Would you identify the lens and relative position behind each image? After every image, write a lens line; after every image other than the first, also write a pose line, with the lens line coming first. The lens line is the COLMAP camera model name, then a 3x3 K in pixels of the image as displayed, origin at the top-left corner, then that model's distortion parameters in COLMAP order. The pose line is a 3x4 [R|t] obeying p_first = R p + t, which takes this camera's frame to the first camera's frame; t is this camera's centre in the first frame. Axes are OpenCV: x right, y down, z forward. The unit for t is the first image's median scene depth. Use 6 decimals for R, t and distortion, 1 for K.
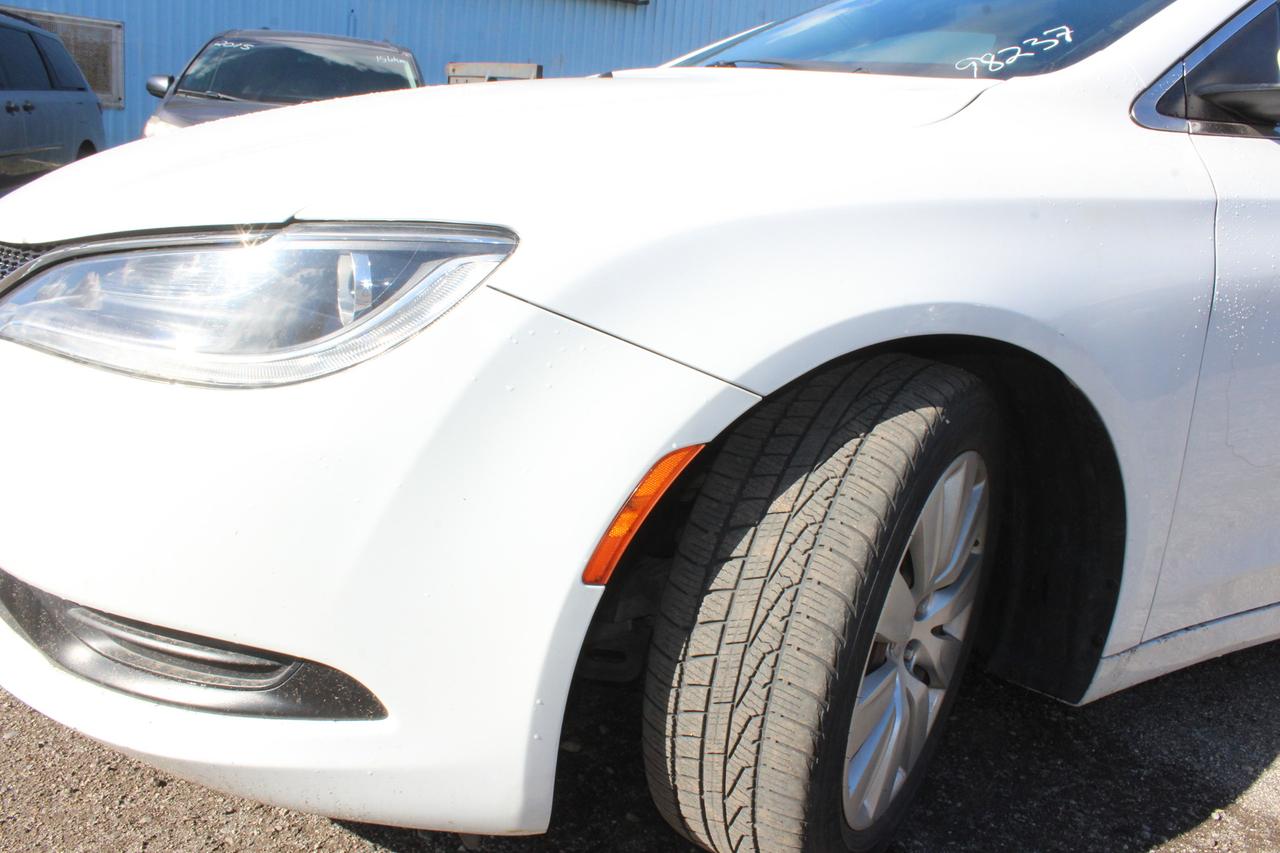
lens RADIAL K [[1065.5, 0, 645.6], [0, 1065.5, 411.4], [0, 0, 1]] dist [-0.162364, 0.145818]
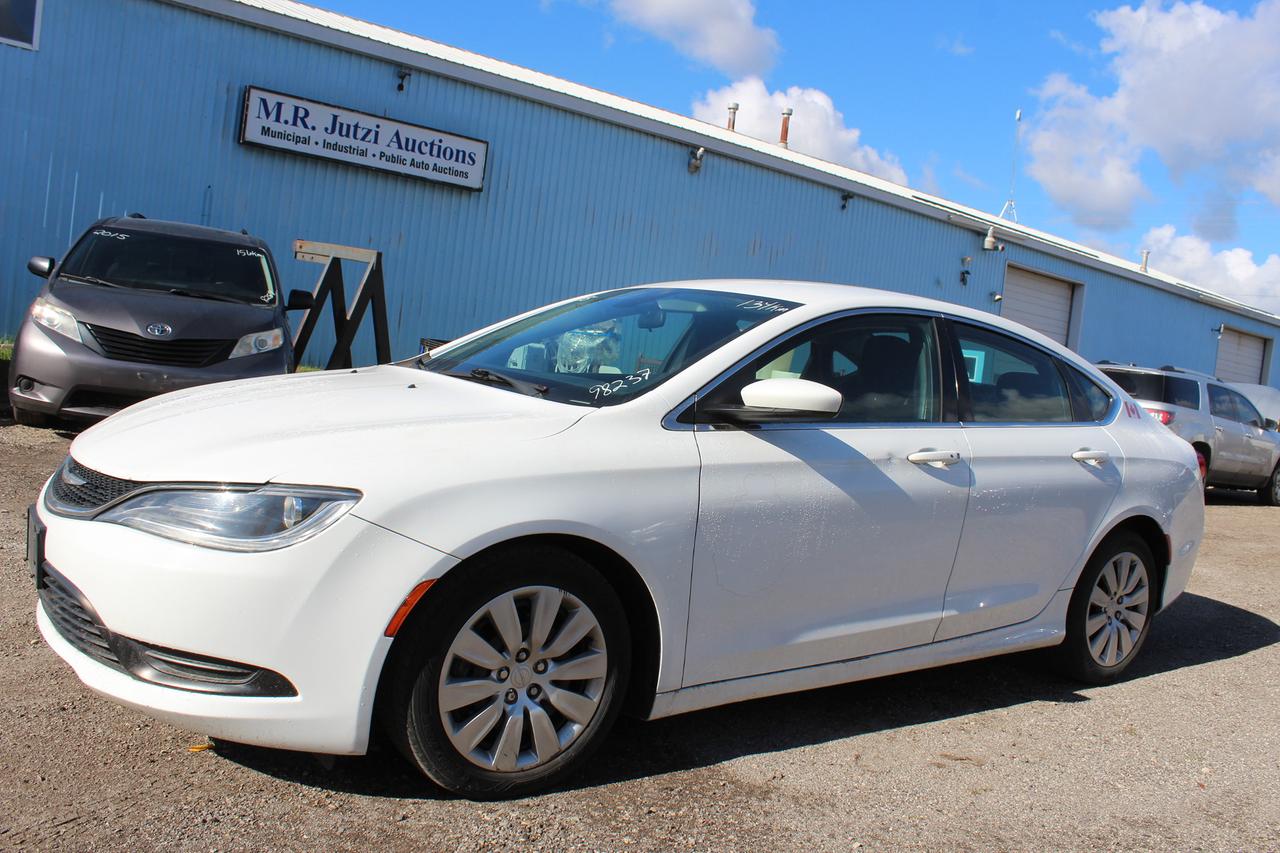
lens RADIAL K [[1065.5, 0, 645.6], [0, 1065.5, 411.4], [0, 0, 1]] dist [-0.162364, 0.145818]
pose [[0.987506, 0.031087, 0.154484, 0.129541], [-0.008623, 0.989540, -0.144004, -0.004693], [-0.157345, 0.140873, 0.977444, -1.357075]]
